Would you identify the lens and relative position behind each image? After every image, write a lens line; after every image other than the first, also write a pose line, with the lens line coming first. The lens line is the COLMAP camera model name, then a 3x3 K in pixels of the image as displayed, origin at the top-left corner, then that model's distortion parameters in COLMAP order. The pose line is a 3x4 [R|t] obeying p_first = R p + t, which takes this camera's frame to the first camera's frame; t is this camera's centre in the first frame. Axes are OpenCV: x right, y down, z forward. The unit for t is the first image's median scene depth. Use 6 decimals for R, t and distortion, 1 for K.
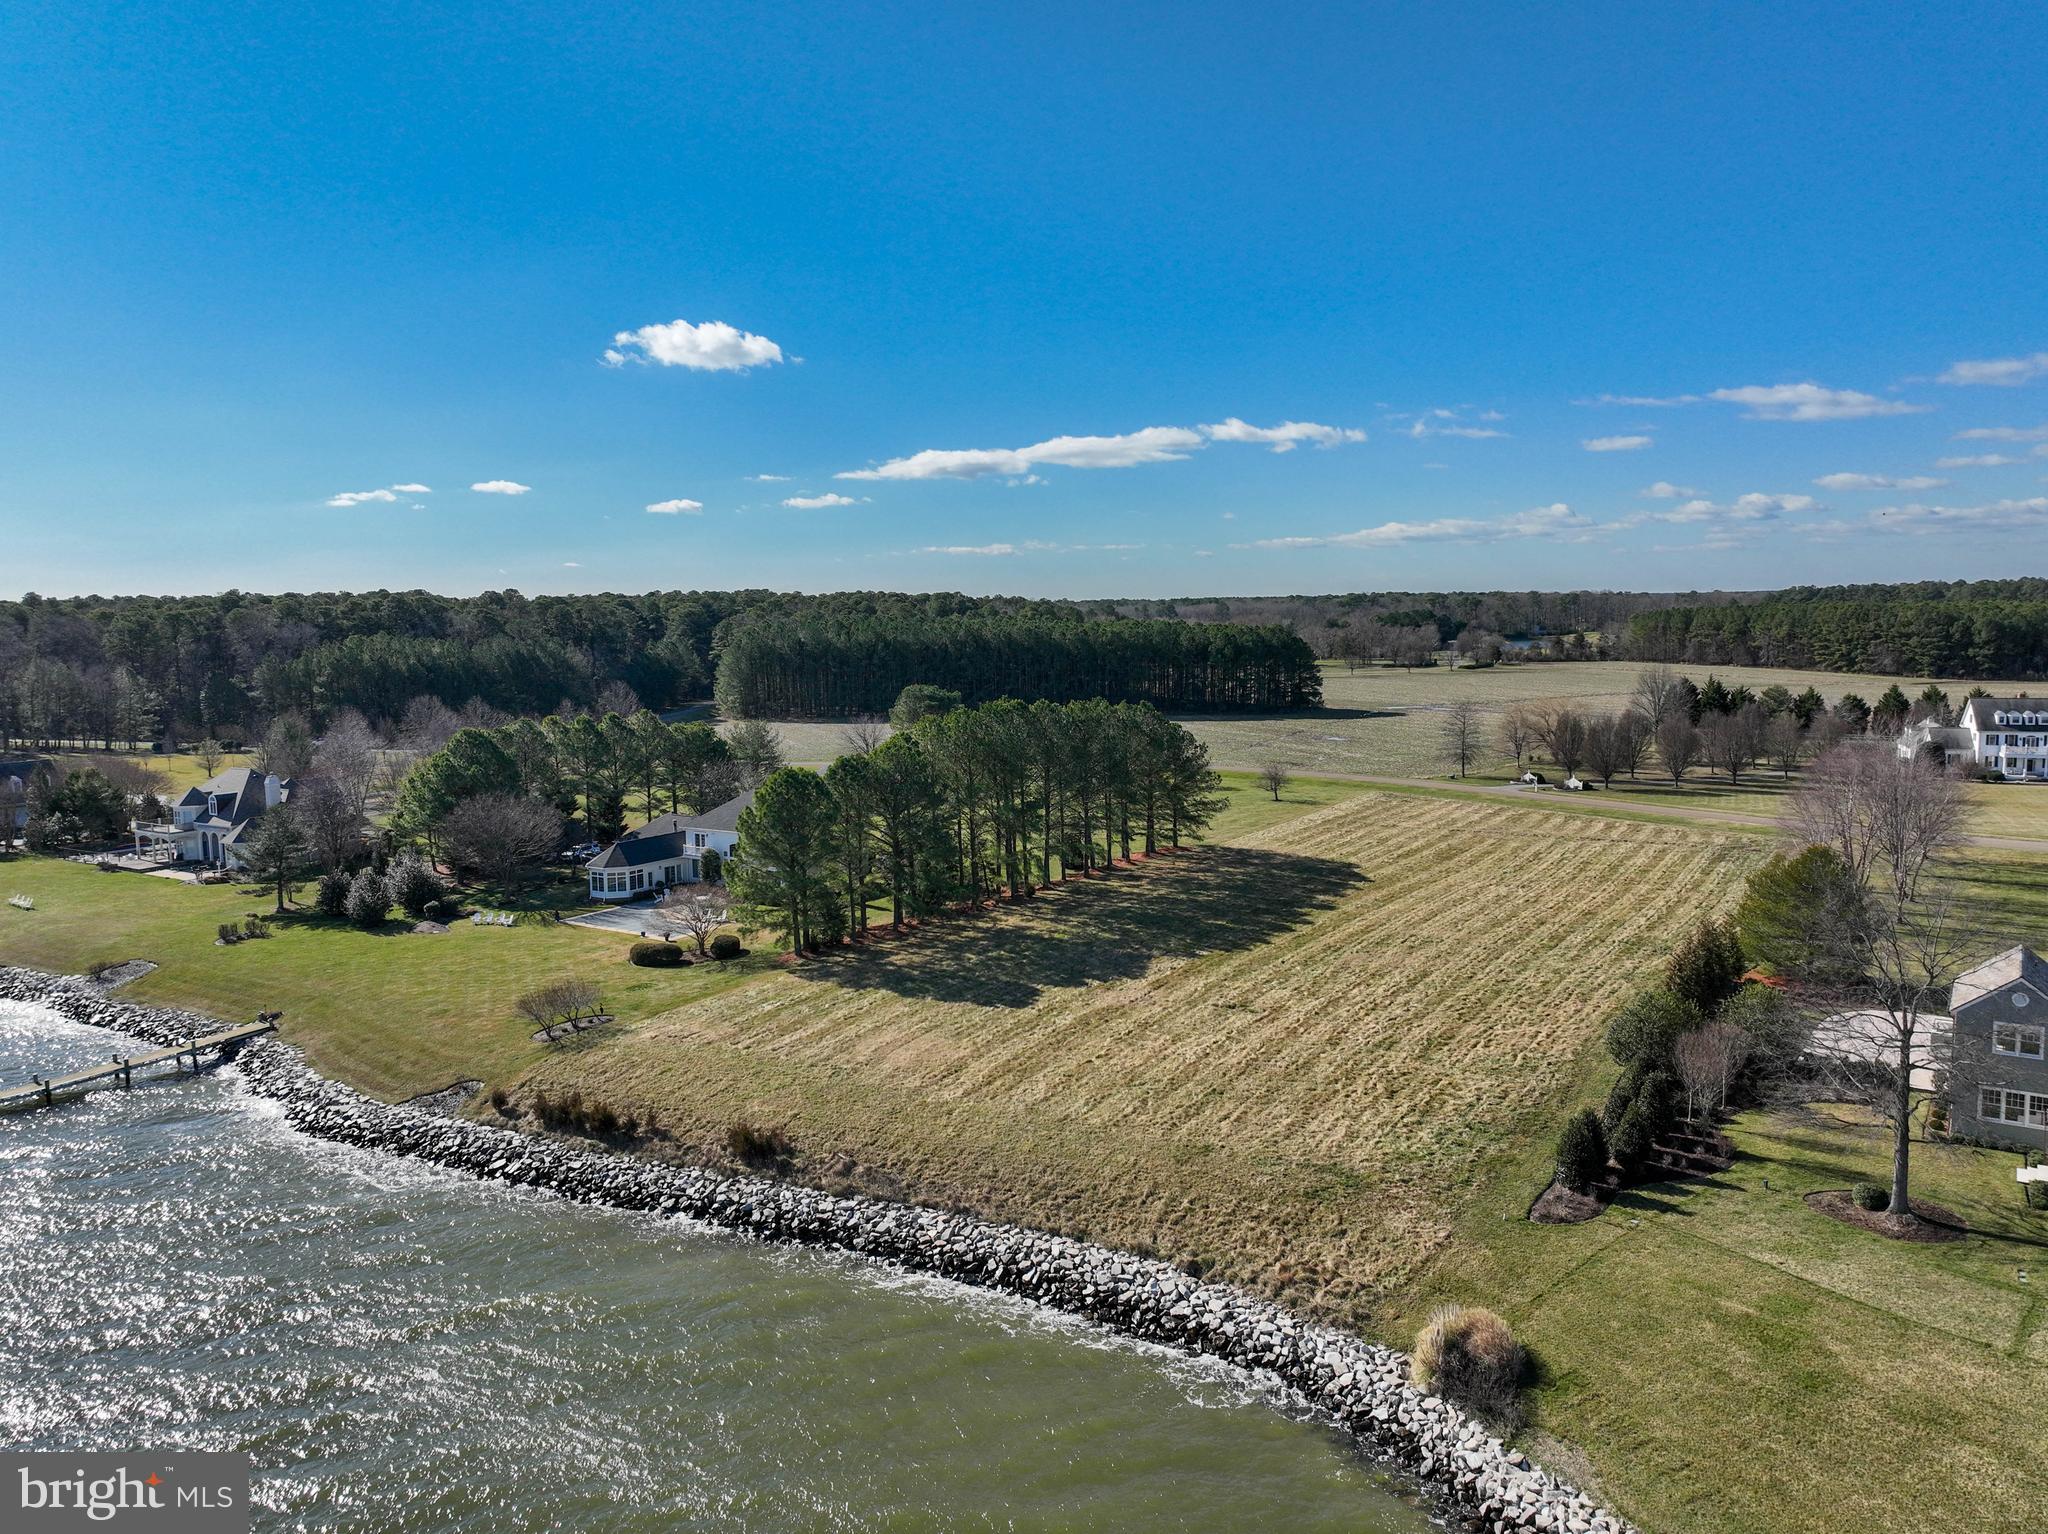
lens RADIAL K [[1457.9, 0, 1039.8], [0, 1457.9, 768.5], [0, 0, 1]] dist [0.002292, 0.009261]
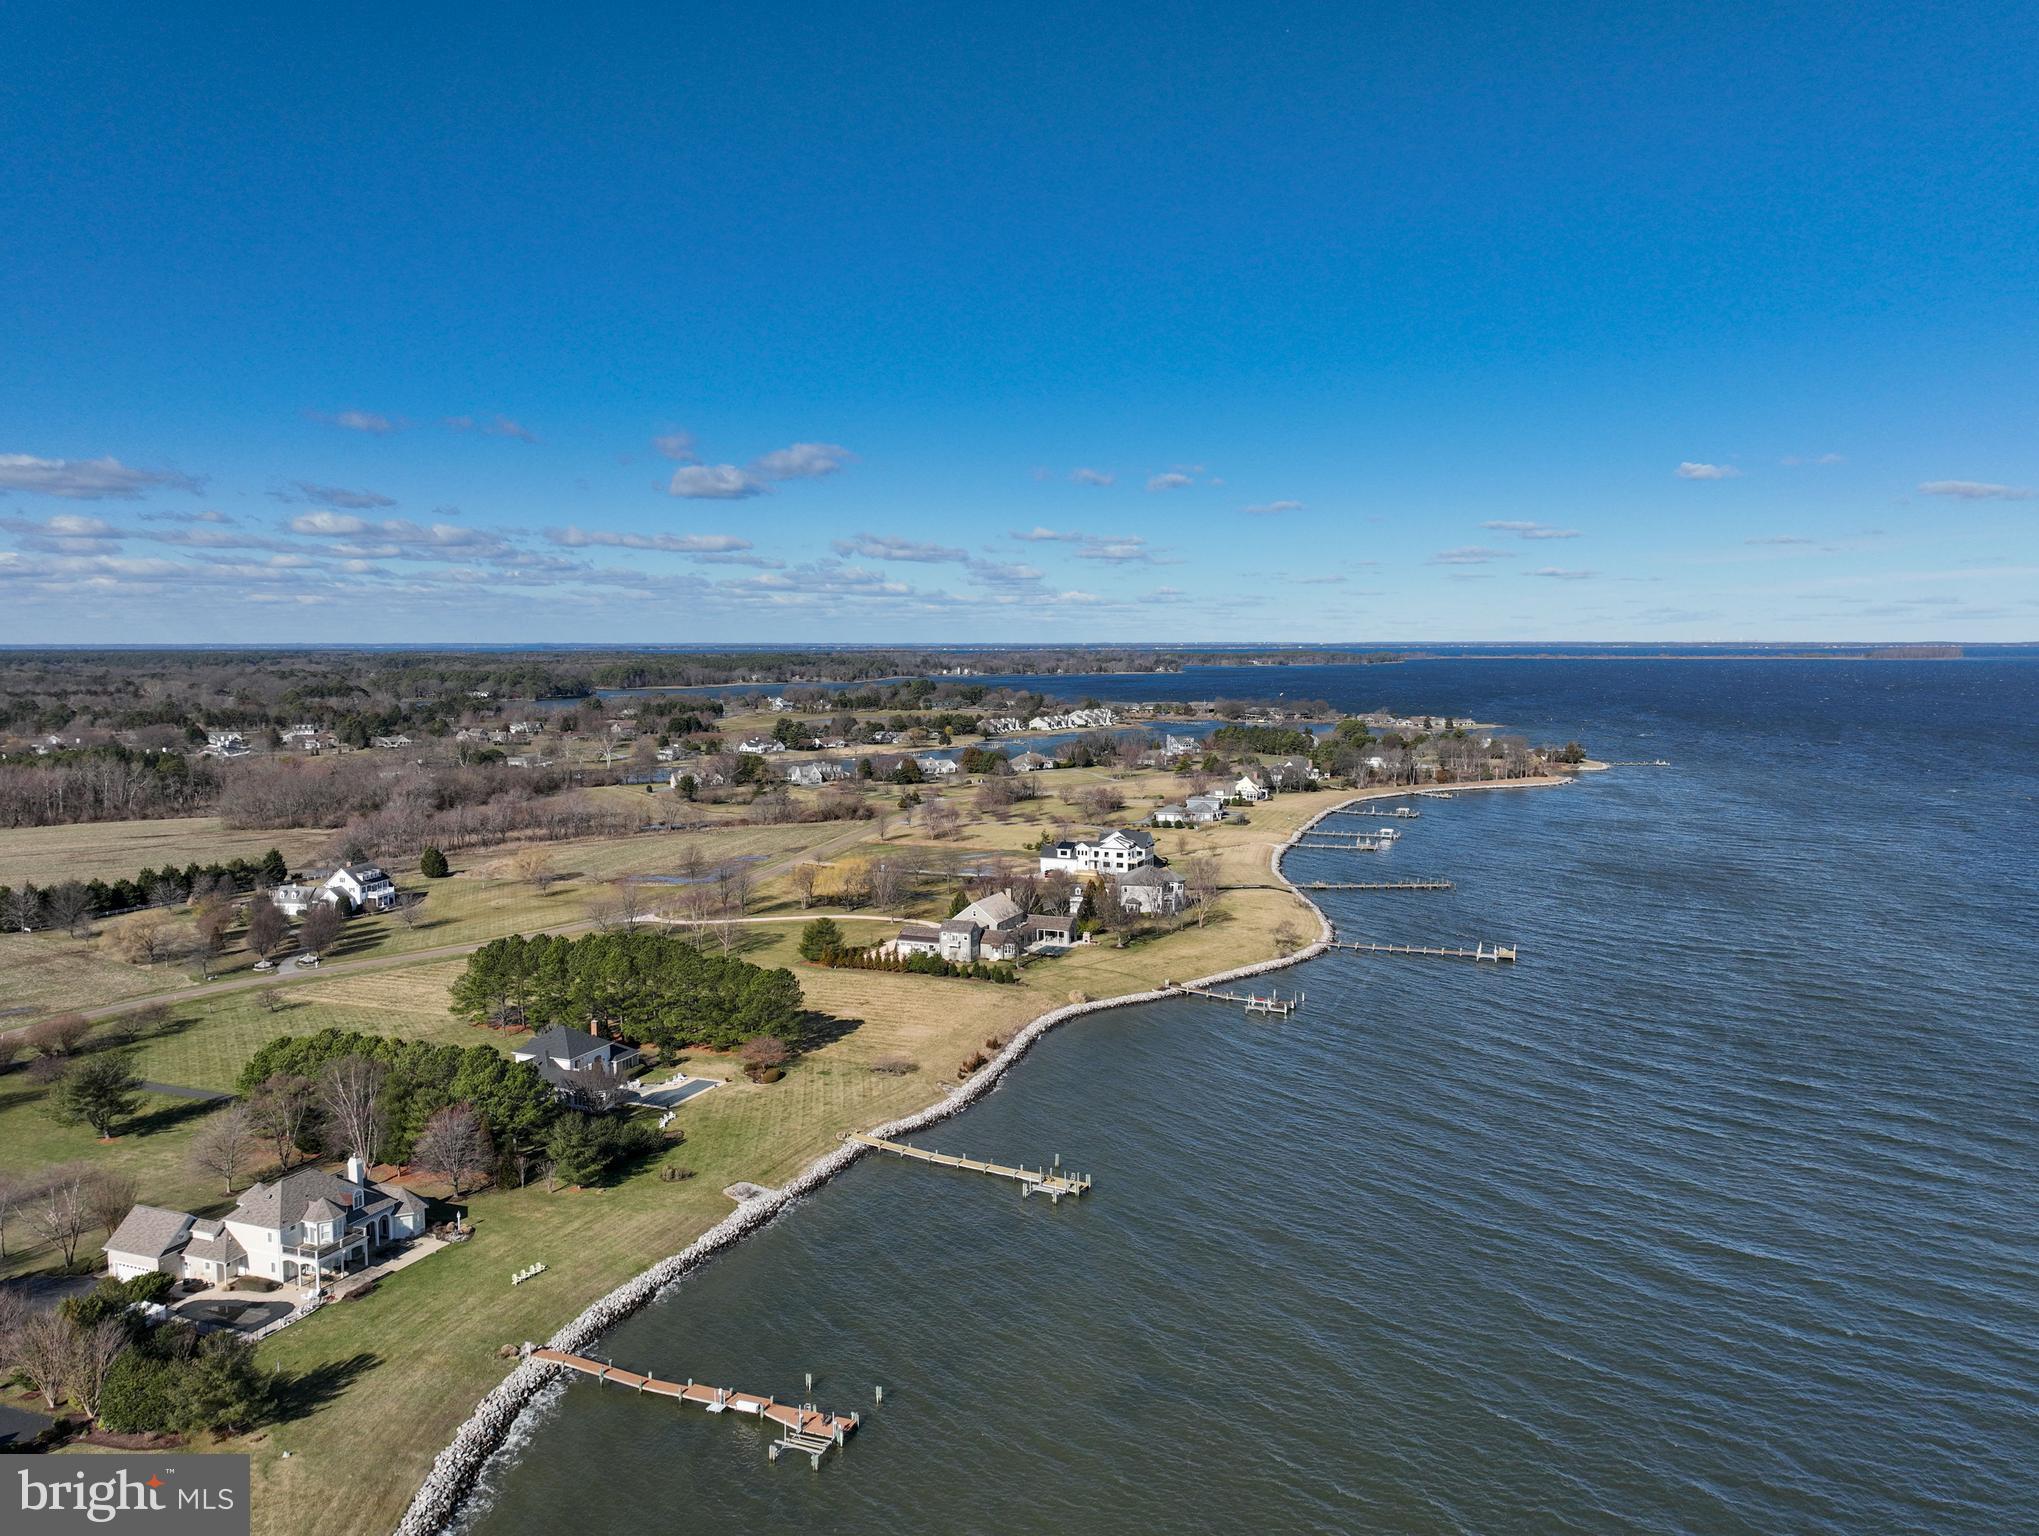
lens RADIAL K [[1451.5, 0, 1035.3], [0, 1451.5, 769.5], [0, 0, 1]] dist [0.002292, 0.009261]
pose [[-0.196687, -0.065125, 0.978301, -0.671797], [0.112885, 0.989652, 0.088576, -0.125737], [-0.973946, 0.127857, -0.187300, 0.288682]]
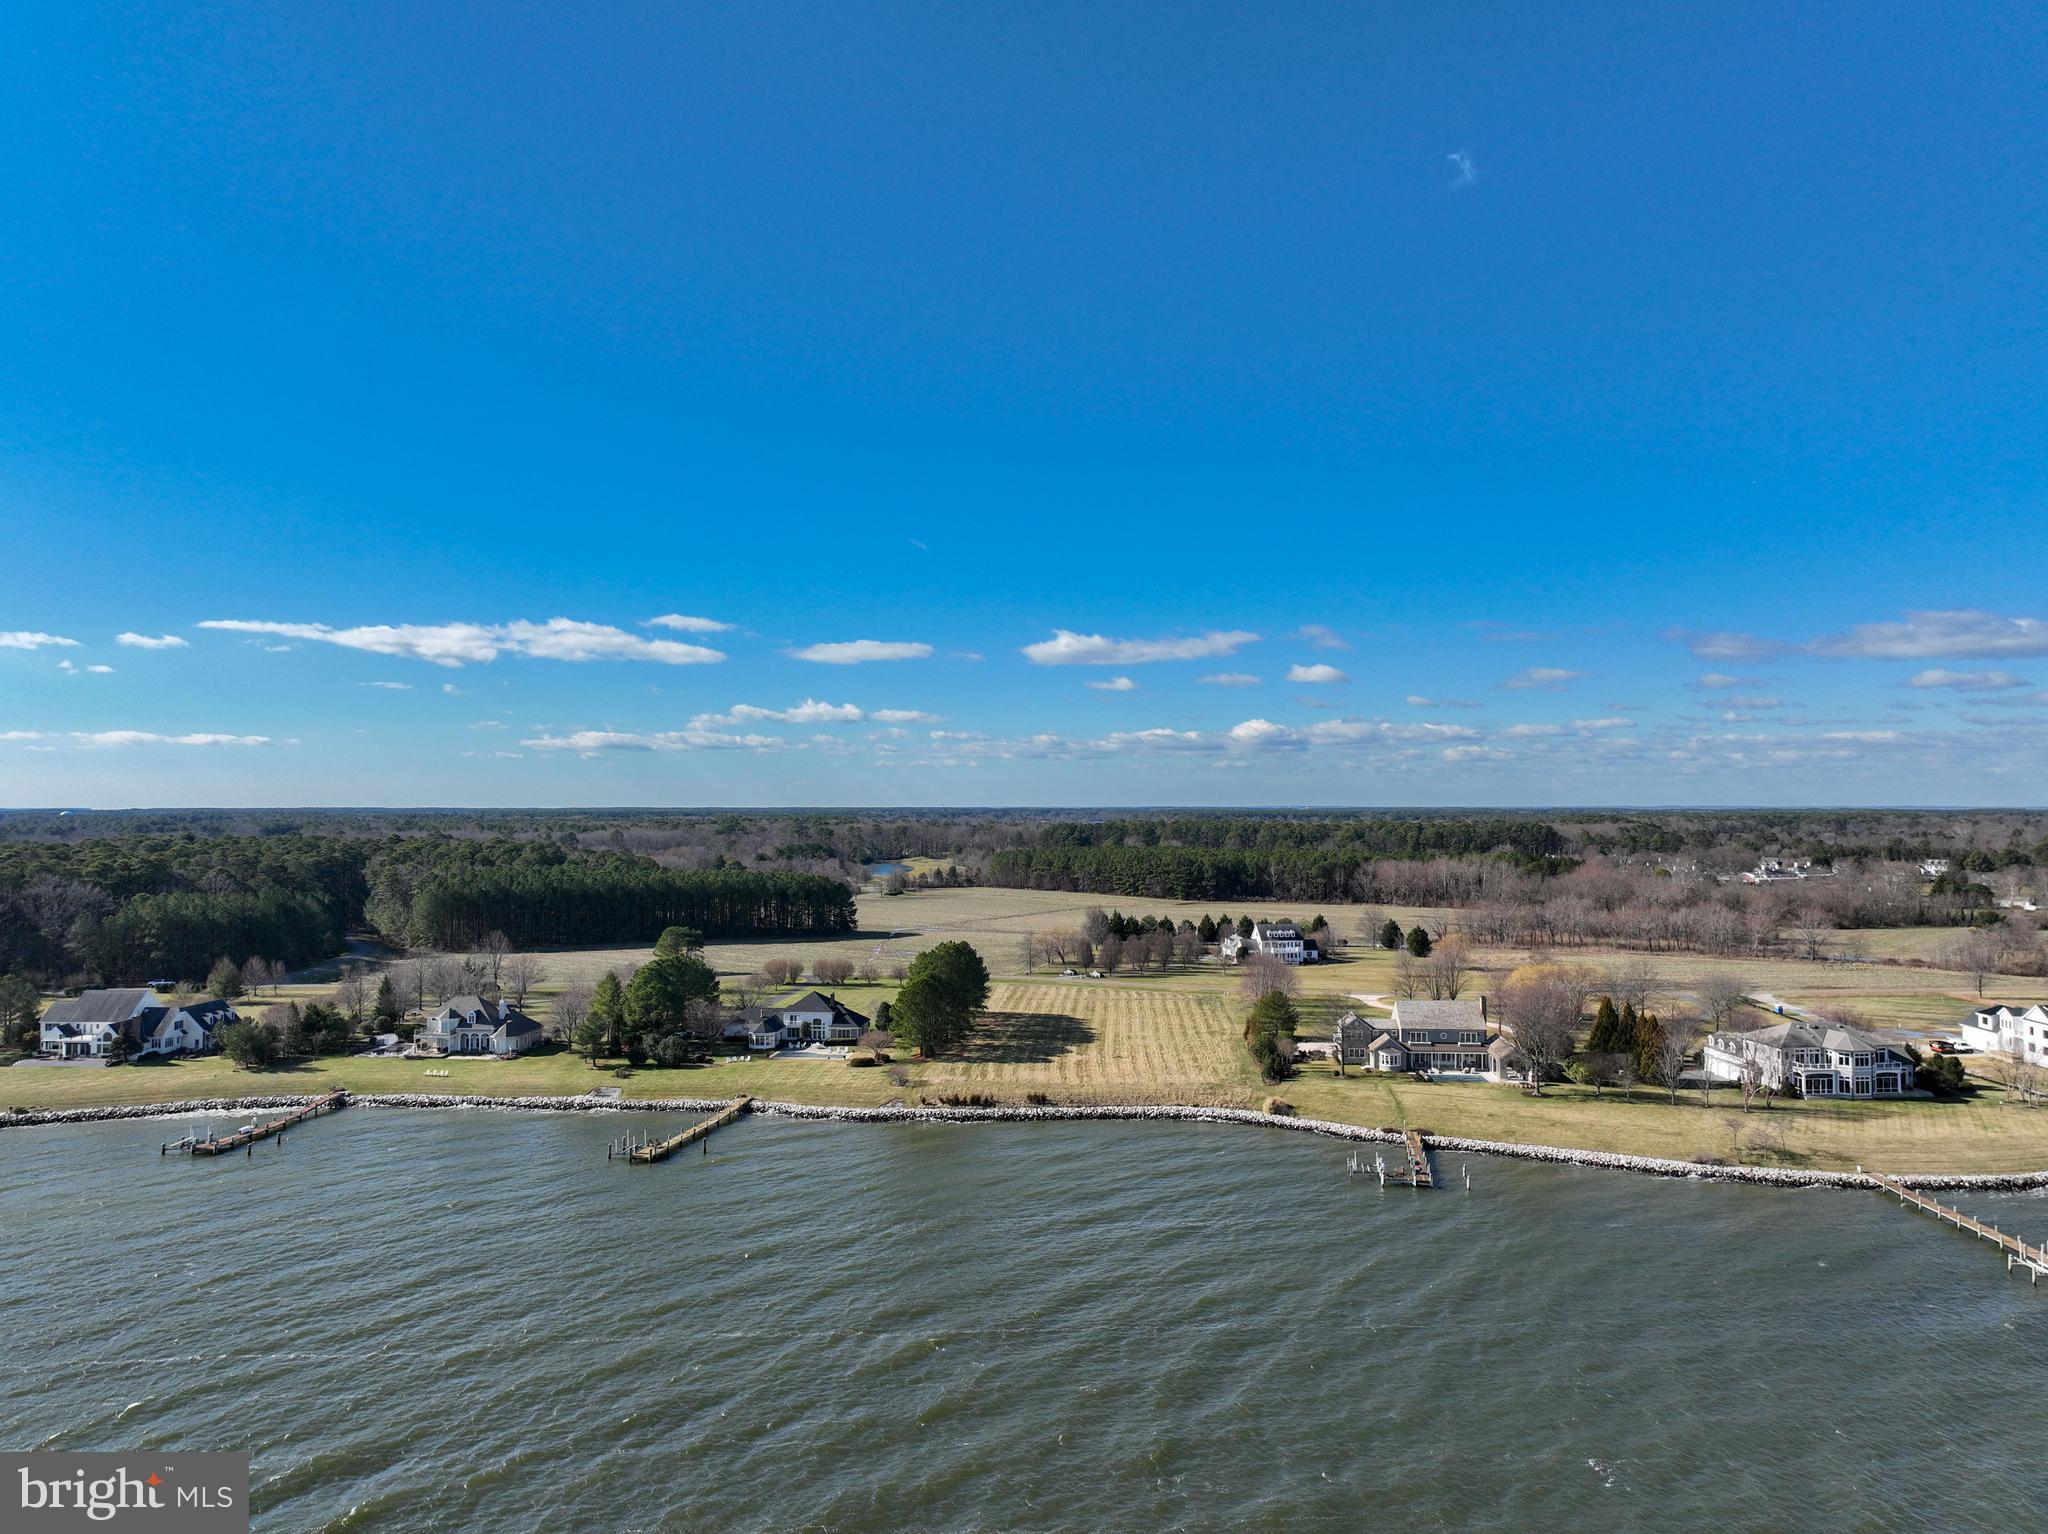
lens RADIAL K [[1448.8, 0, 1024.0], [0, 1448.8, 767.0], [0, 0, 1]] dist [-0.005413, 0.028049]
pose [[0.879646, 0.028878, 0.474751, -0.343224], [0.038012, 0.990694, -0.130693, -0.007814], [-0.474107, 0.133010, 0.870362, -0.354001]]
